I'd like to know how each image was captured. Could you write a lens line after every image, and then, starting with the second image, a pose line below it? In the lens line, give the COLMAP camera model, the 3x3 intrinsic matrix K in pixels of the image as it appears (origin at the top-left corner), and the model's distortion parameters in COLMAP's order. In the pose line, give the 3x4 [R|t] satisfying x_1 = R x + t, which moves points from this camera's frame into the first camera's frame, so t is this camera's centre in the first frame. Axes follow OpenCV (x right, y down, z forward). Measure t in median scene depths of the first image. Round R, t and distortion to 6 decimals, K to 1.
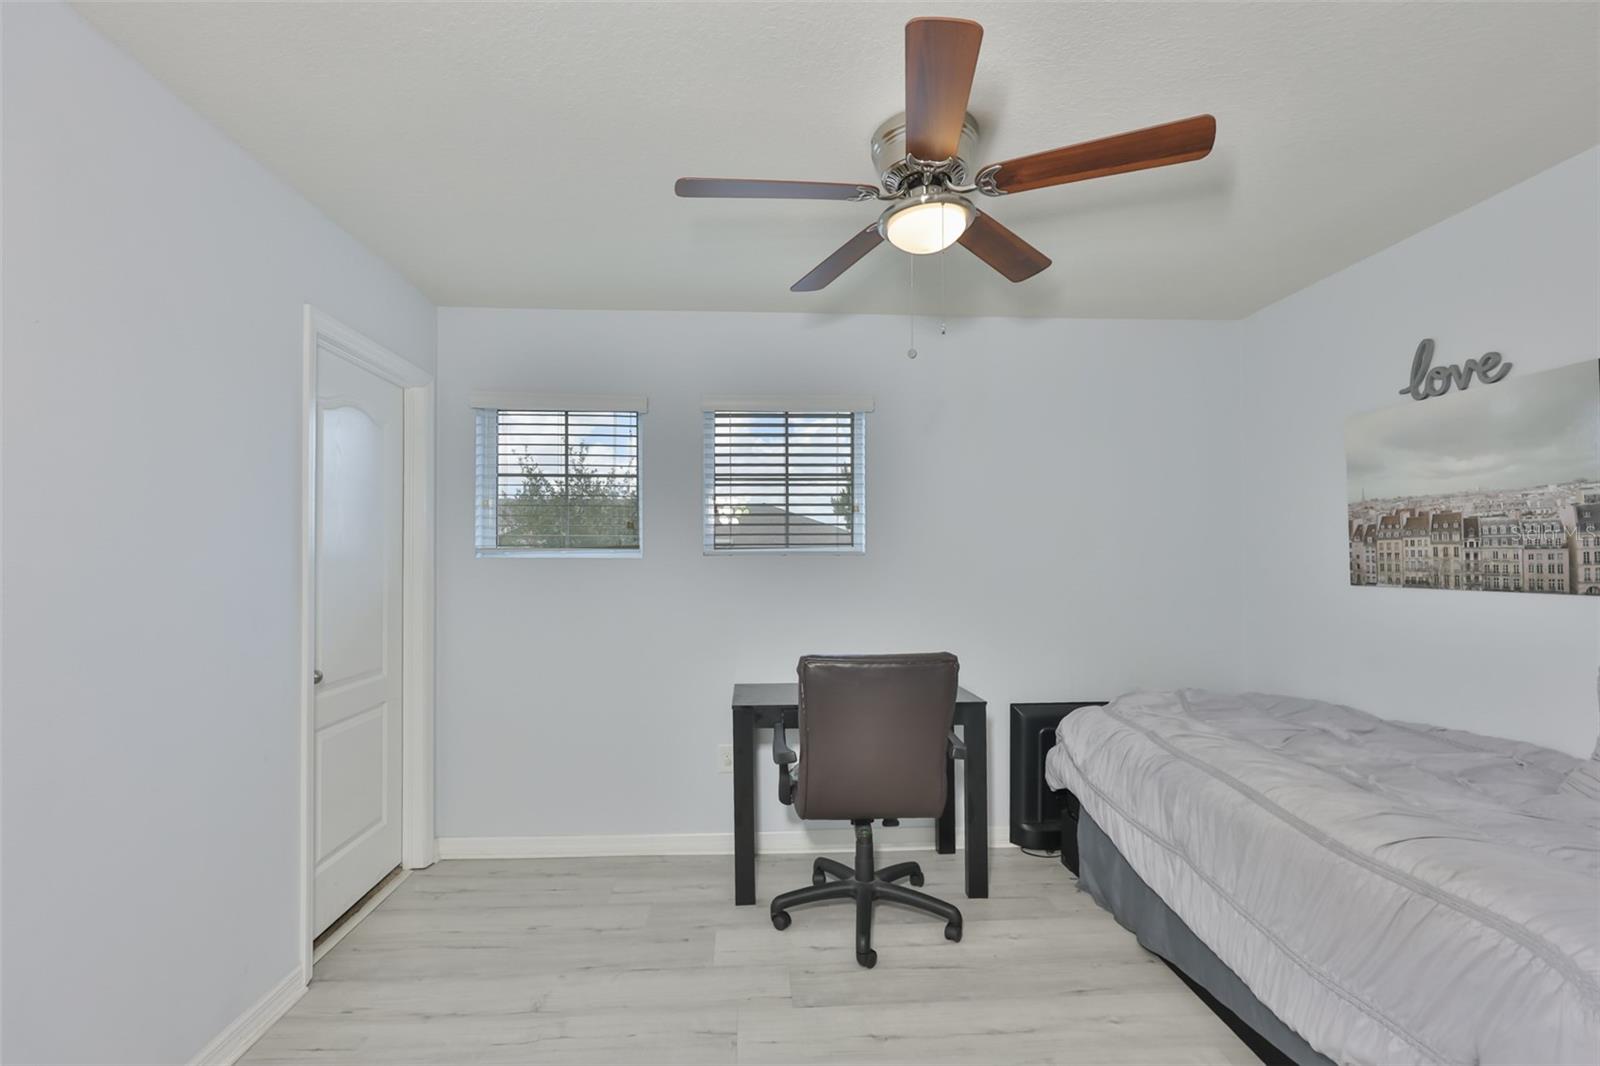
lens RADIAL K [[698.1, 0, 795.5], [0, 698.1, 555.5], [0, 0, 1]] dist [-0.000901, 0.000039]
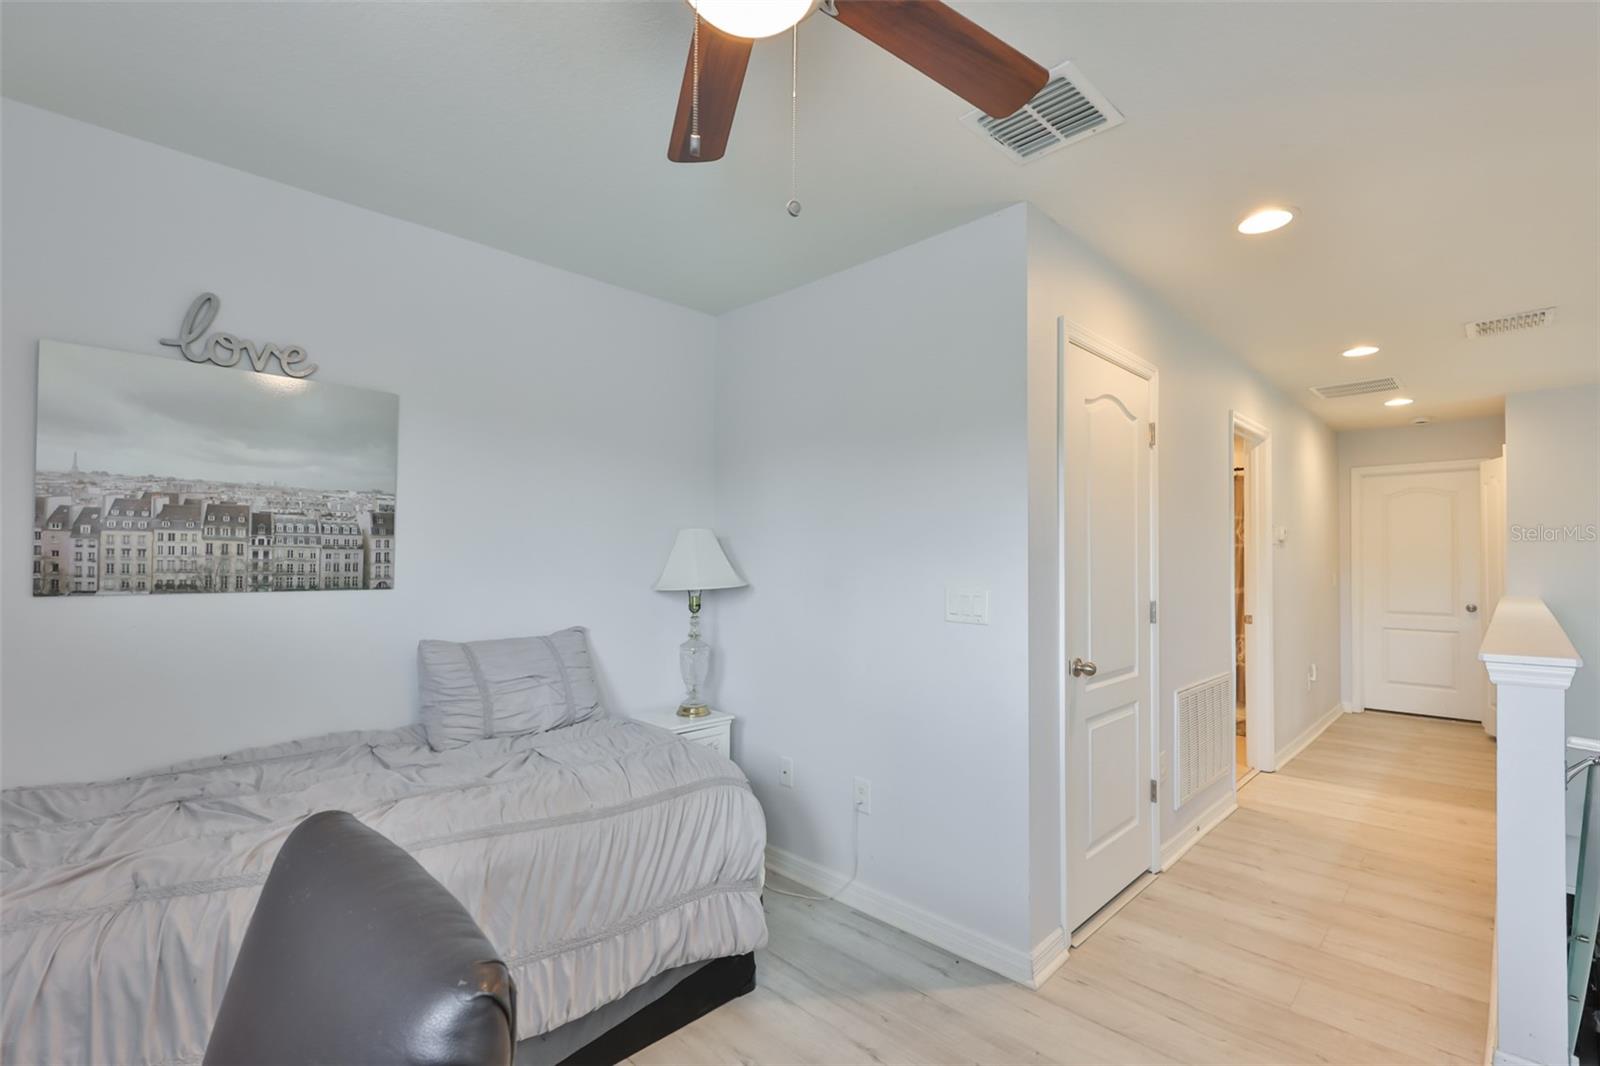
lens RADIAL K [[698.1, 0, 795.5], [0, 698.1, 555.5], [0, 0, 1]] dist [-0.000901, 0.000039]
pose [[-0.650611, 0.007563, 0.759374, -0.190035], [-0.006470, 0.999859, -0.015501, 0.011714], [-0.759384, -0.014998, -0.650470, 1.063459]]
